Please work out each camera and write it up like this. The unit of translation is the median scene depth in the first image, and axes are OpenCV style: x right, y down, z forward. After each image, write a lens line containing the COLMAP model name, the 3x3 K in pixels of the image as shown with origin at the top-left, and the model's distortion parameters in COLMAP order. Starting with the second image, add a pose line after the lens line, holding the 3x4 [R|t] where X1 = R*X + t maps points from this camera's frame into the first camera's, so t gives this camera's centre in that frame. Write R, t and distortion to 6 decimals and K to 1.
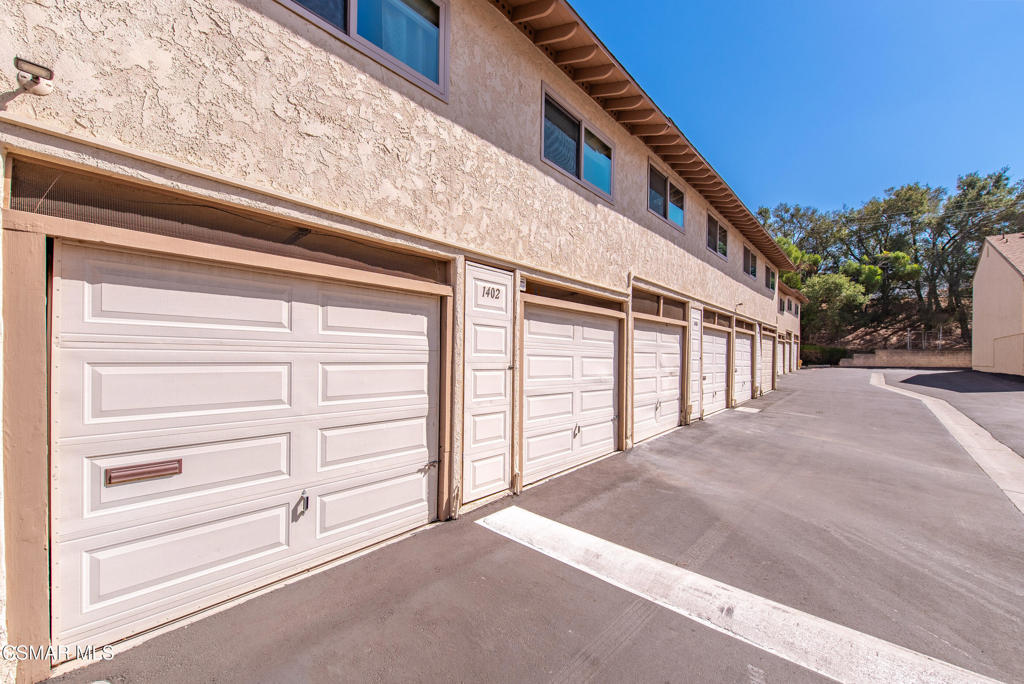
lens RADIAL K [[509.1, 0, 512.0], [0, 509.1, 342.0], [0, 0, 1]] dist [0.113097, -0.000016]
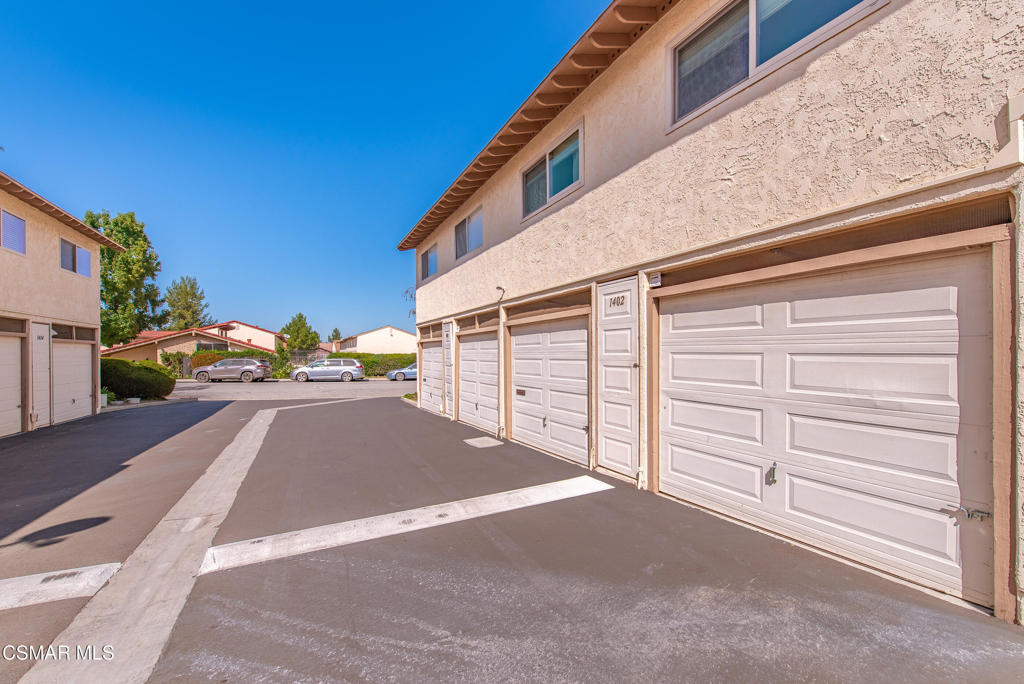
lens RADIAL K [[439.0, 0, 512.0], [0, 439.0, 342.0], [0, 0, 1]] dist [-0.000165, 0.000046]
pose [[-0.492812, -0.001188, -0.870135, 0.916803], [0.056904, 0.997814, -0.033591, 0.017762], [0.868273, -0.066068, -0.491667, 1.209541]]
